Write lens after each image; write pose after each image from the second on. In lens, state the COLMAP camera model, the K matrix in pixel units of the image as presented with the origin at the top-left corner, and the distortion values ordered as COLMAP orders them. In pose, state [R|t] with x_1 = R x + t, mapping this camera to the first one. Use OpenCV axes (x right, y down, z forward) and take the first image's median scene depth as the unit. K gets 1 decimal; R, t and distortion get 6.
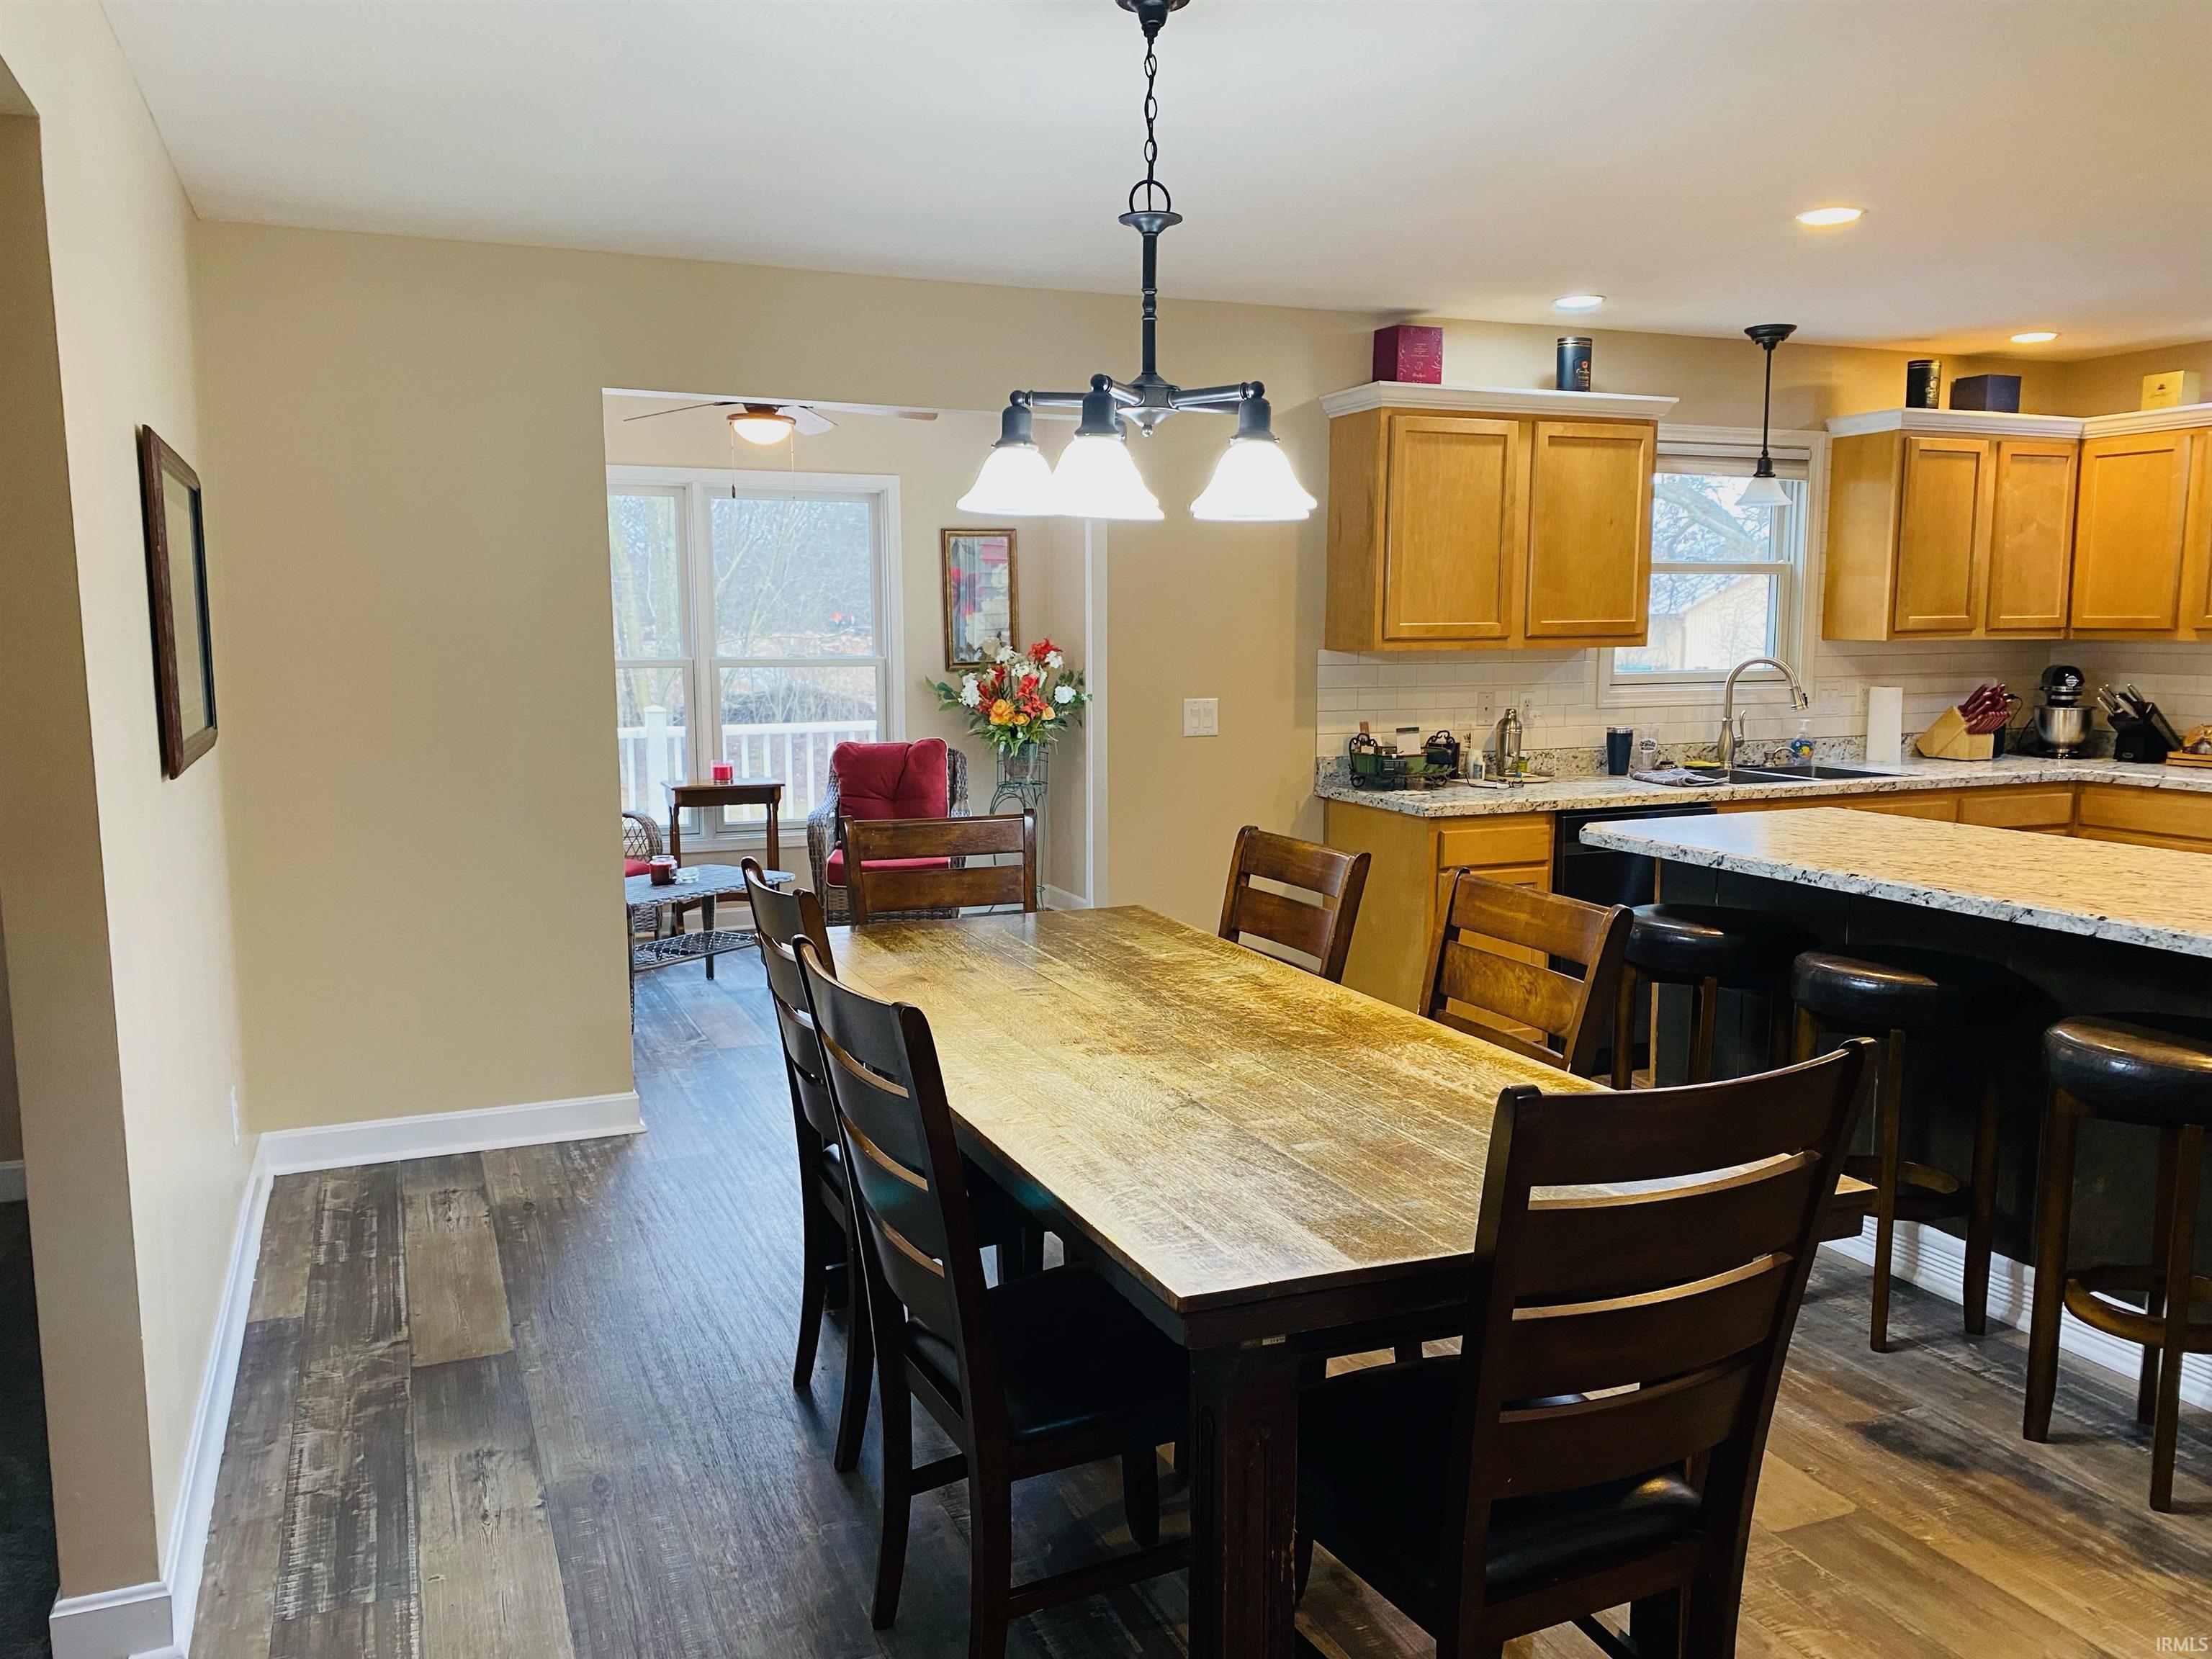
lens RADIAL K [[1676.9, 0, 1107.3], [0, 1676.9, 829.0], [0, 0, 1]] dist [0.060067, -0.057080]
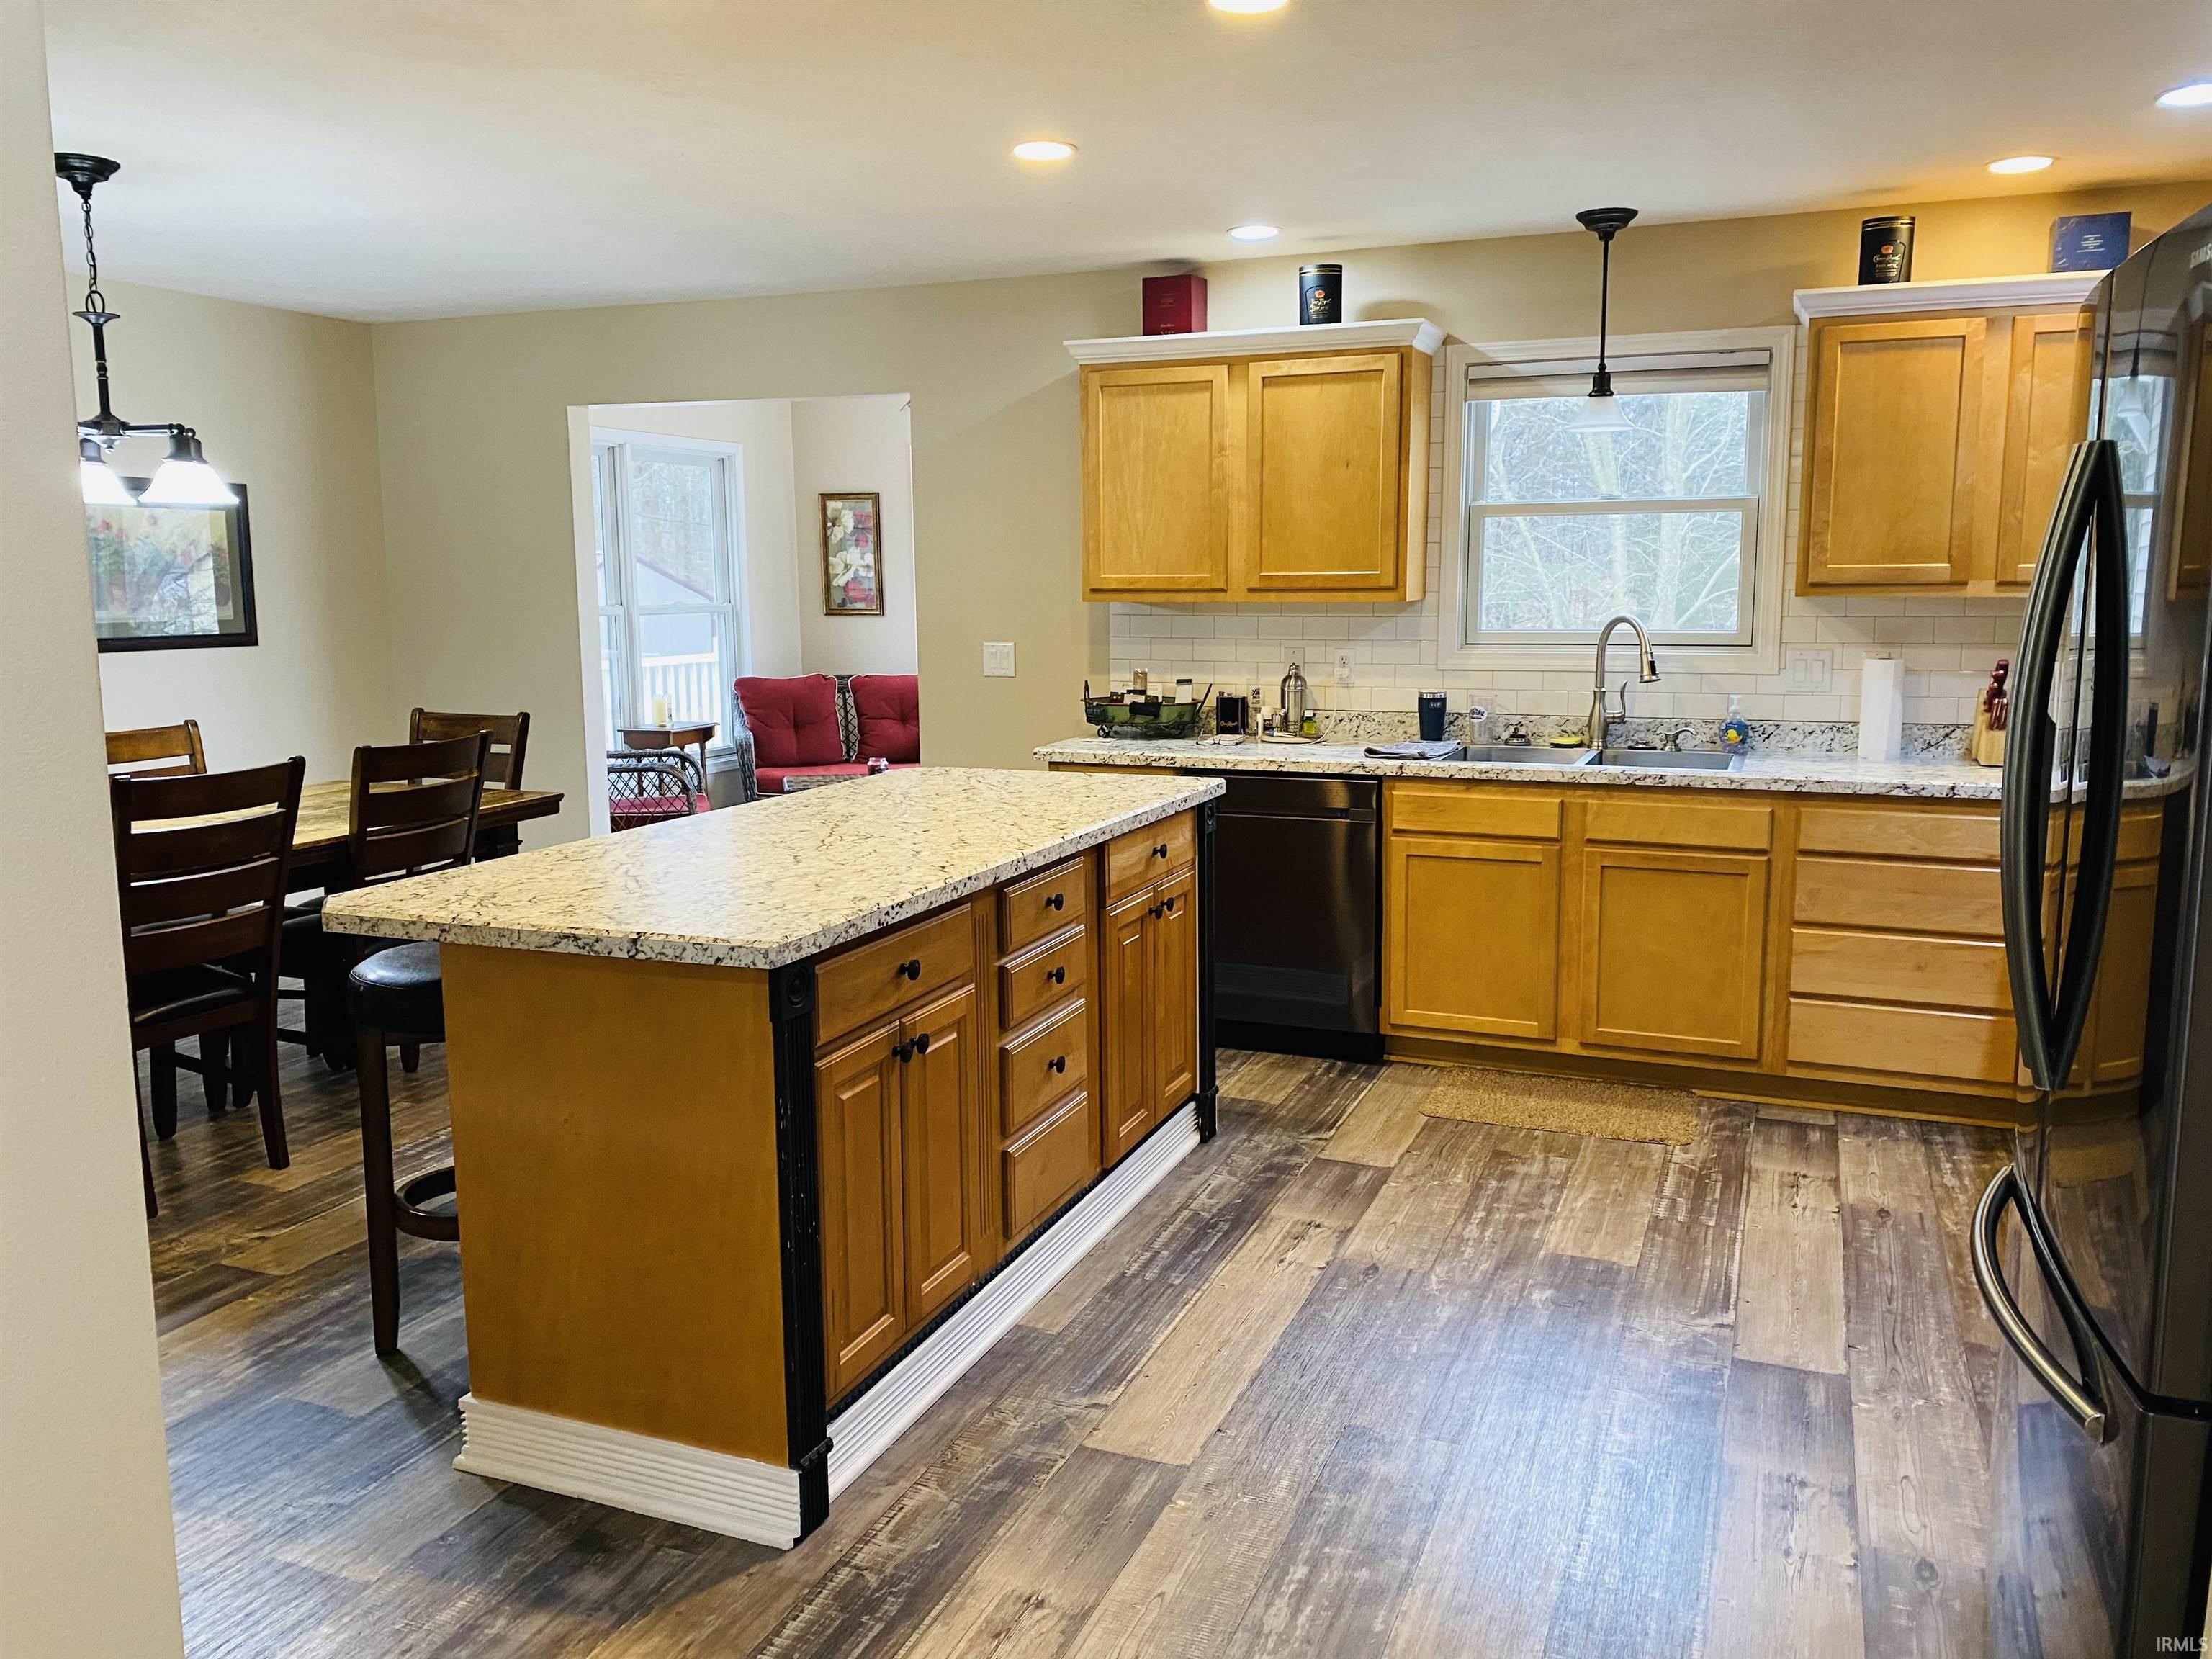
lens RADIAL K [[1676.9, 0, 1099.3], [0, 1676.9, 813.7], [0, 0, 1]] dist [0.060067, -0.057080]
pose [[0.695869, 0.102550, -0.710809, 0.847819], [-0.085096, 0.994554, 0.060180, -0.035464], [0.713109, 0.018610, 0.700806, 0.259925]]
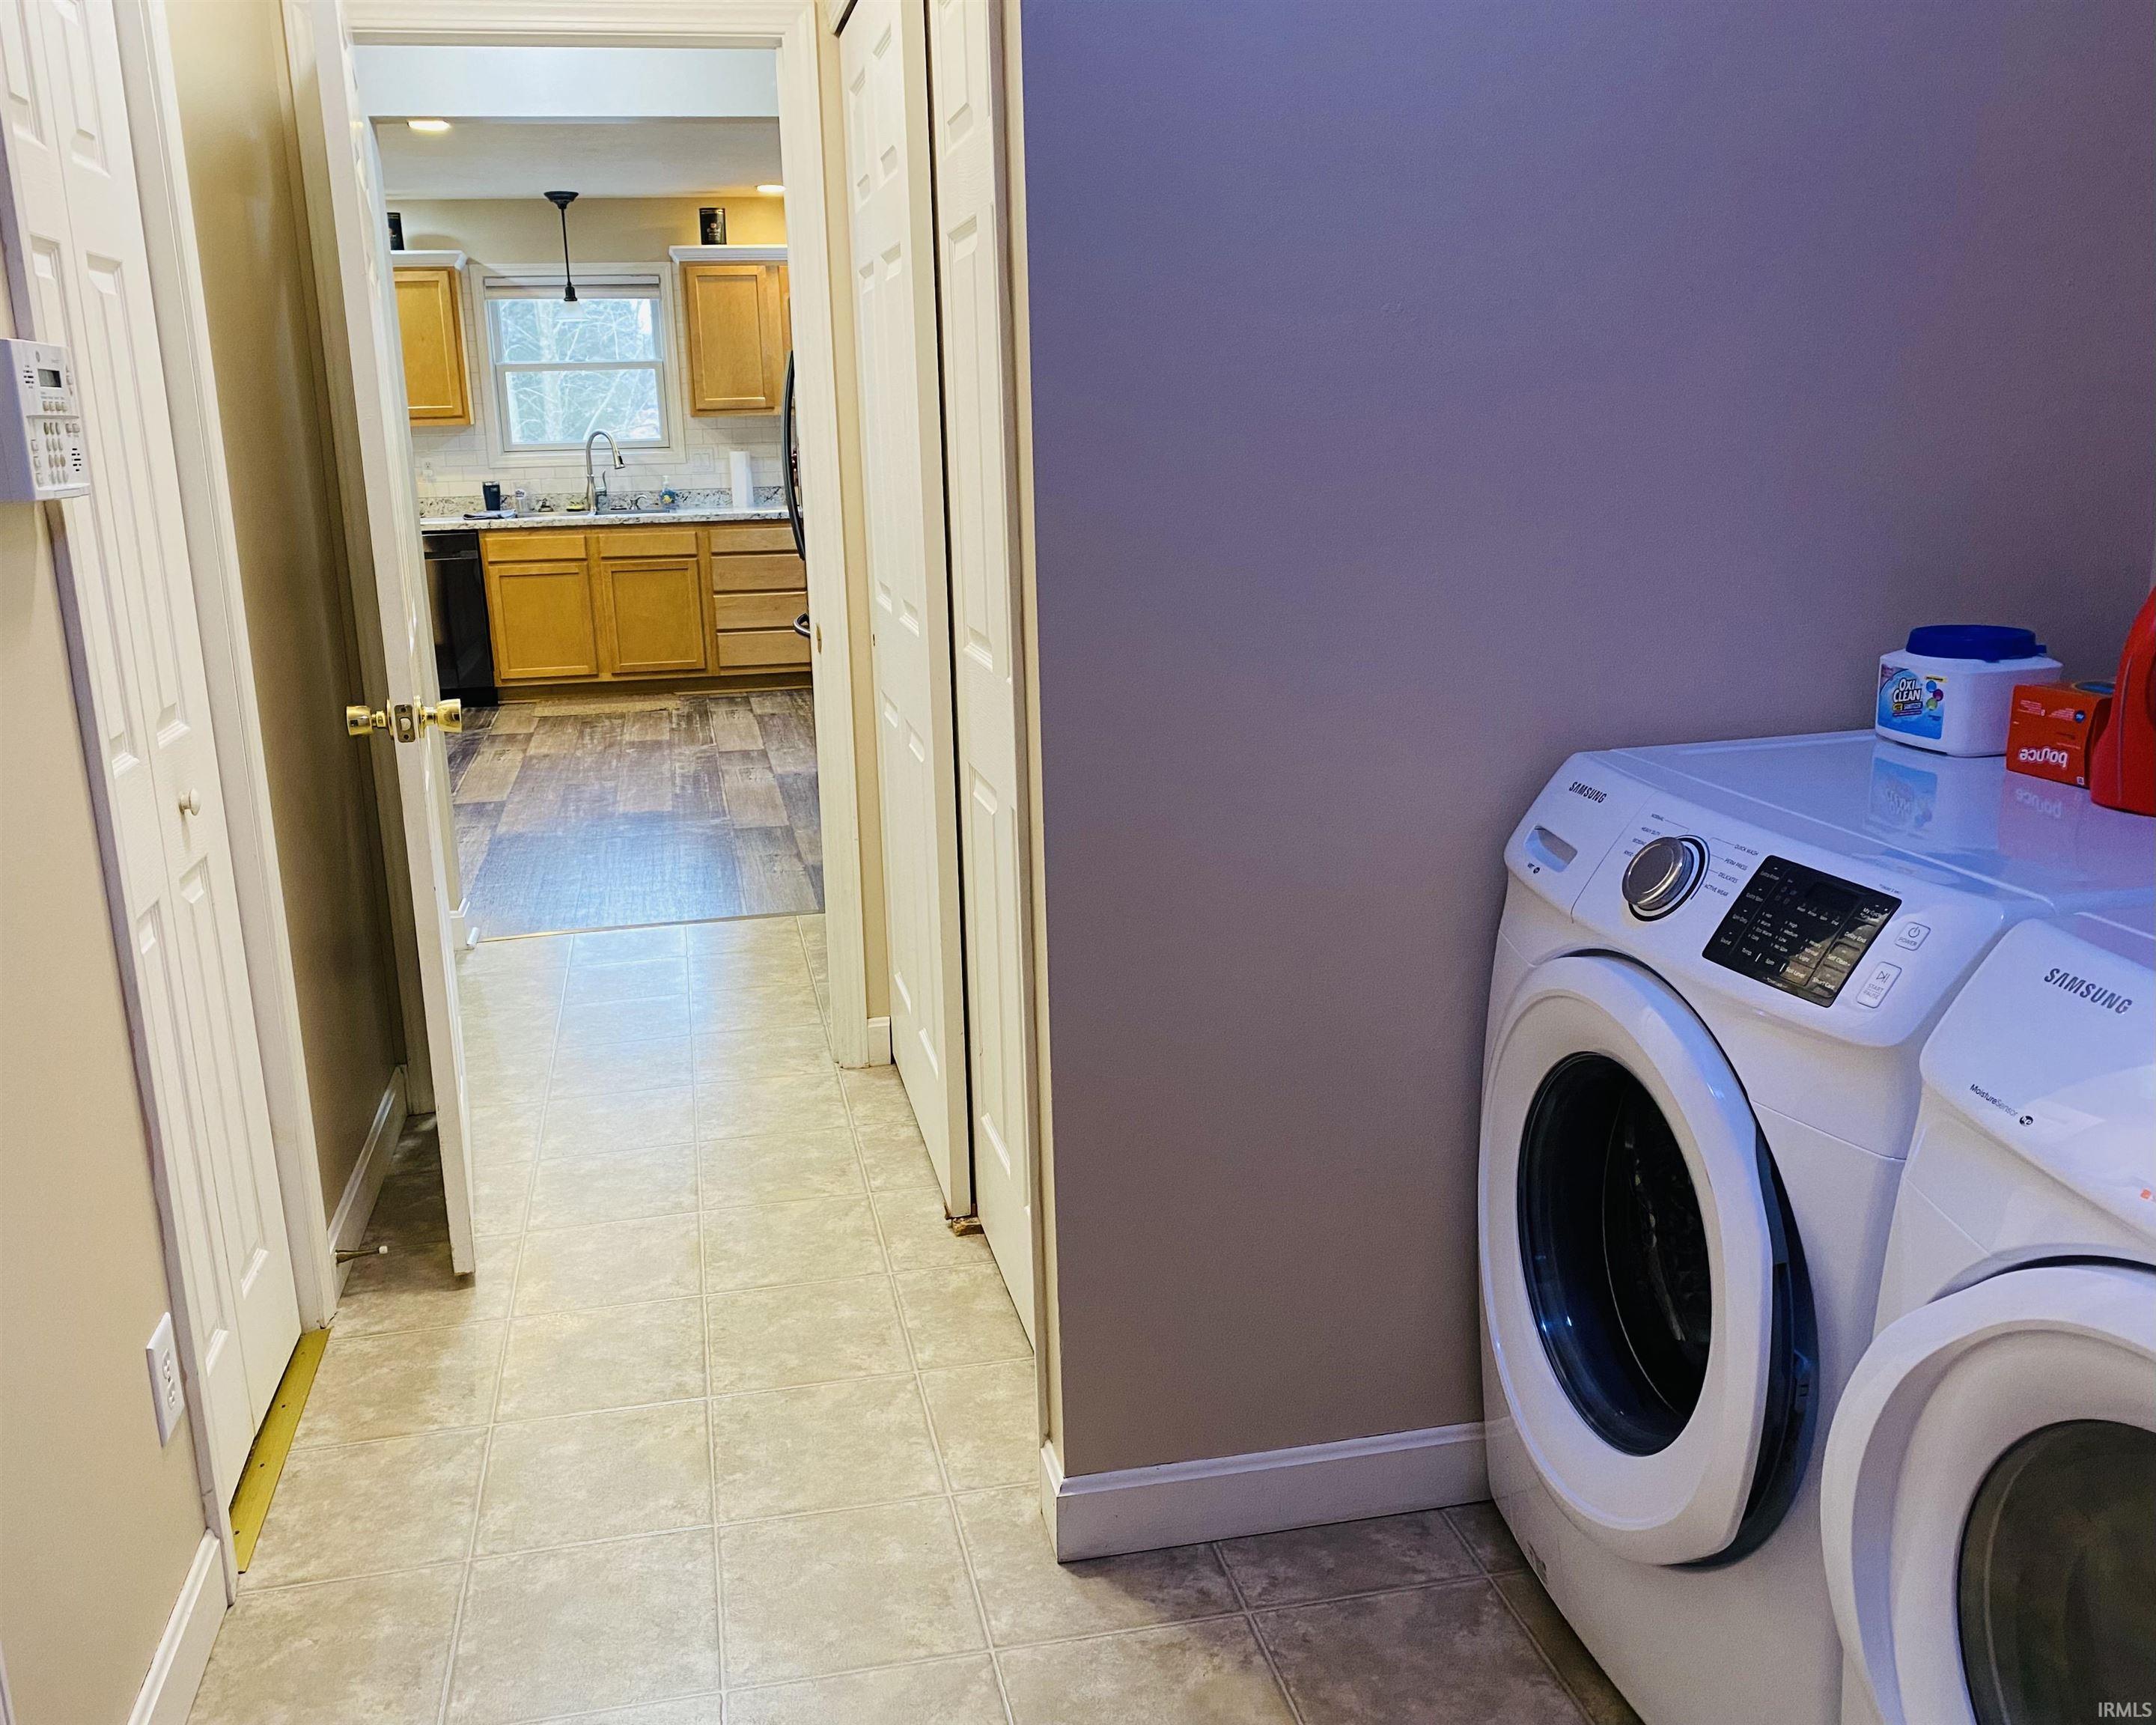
lens RADIAL K [[1837.4, 0, 1058.6], [0, 1837.4, 880.0], [0, 0, 1]] dist [-0.008273, -0.023776]
pose [[0.980887, 0.028007, -0.192551, 1.128211], [-0.002462, 0.991294, 0.131646, 0.071441], [0.194561, -0.128655, 0.972416, -0.487640]]
